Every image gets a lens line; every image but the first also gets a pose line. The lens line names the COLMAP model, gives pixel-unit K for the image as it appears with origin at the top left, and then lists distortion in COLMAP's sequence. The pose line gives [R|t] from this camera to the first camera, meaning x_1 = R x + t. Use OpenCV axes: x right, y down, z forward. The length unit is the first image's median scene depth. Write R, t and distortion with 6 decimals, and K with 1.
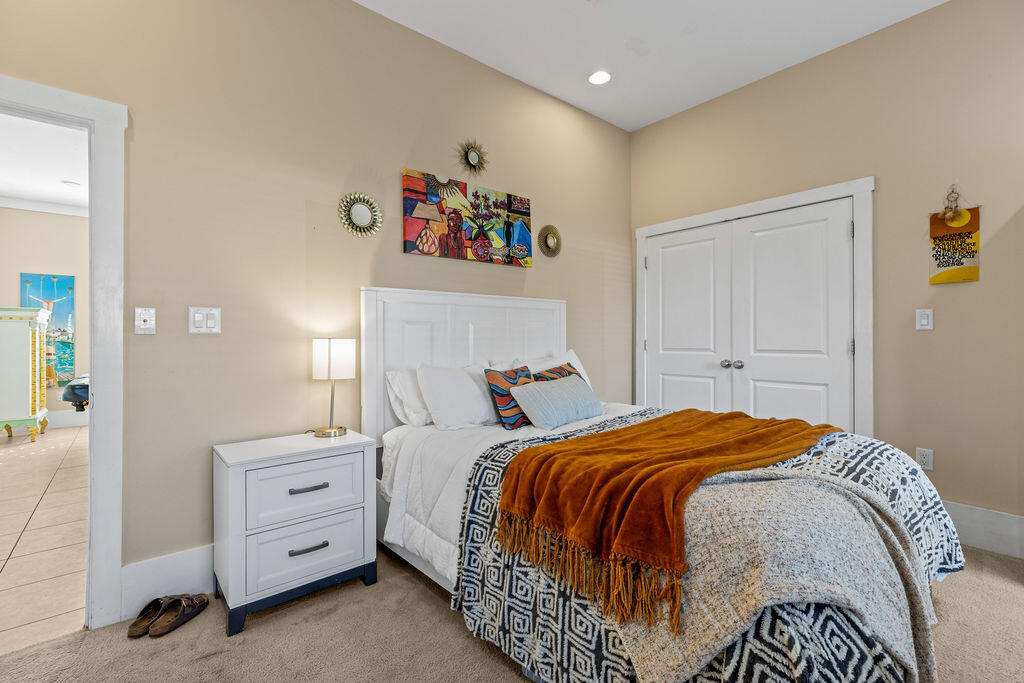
lens RADIAL K [[460.3, 0, 513.5], [0, 460.3, 334.6], [0, 0, 1]] dist [0.003212, 0.000407]
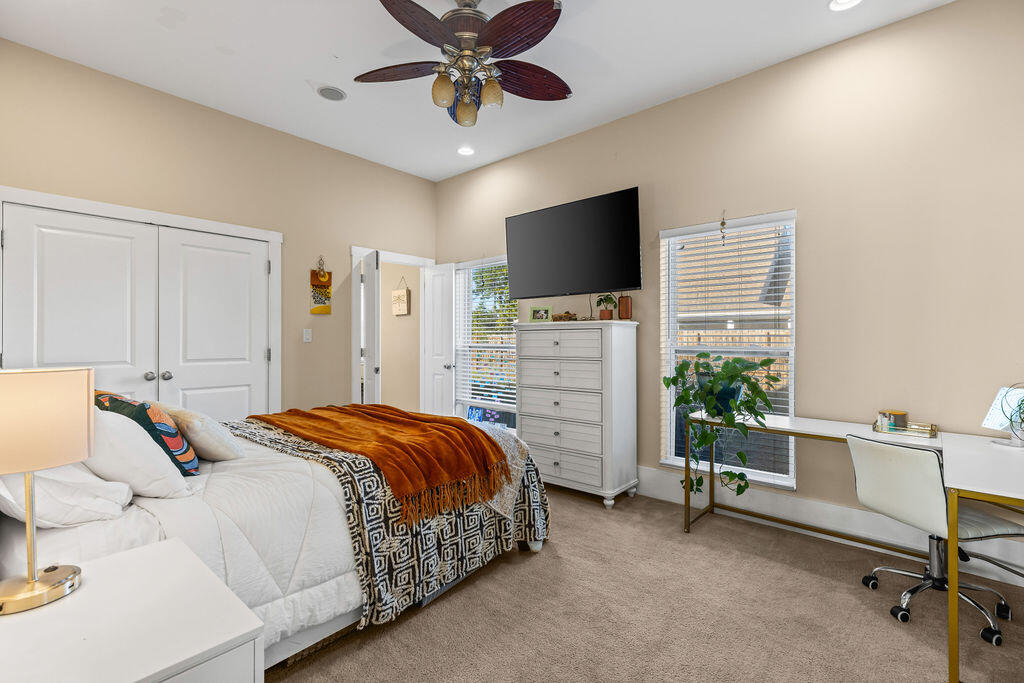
lens RADIAL K [[460.3, 0, 513.5], [0, 460.3, 334.6], [0, 0, 1]] dist [0.003212, 0.000407]
pose [[-0.156455, 0.013515, 0.987593, -0.785693], [-0.008376, 0.999852, -0.015010, -0.018367], [-0.987650, -0.010620, -0.156319, 0.561324]]
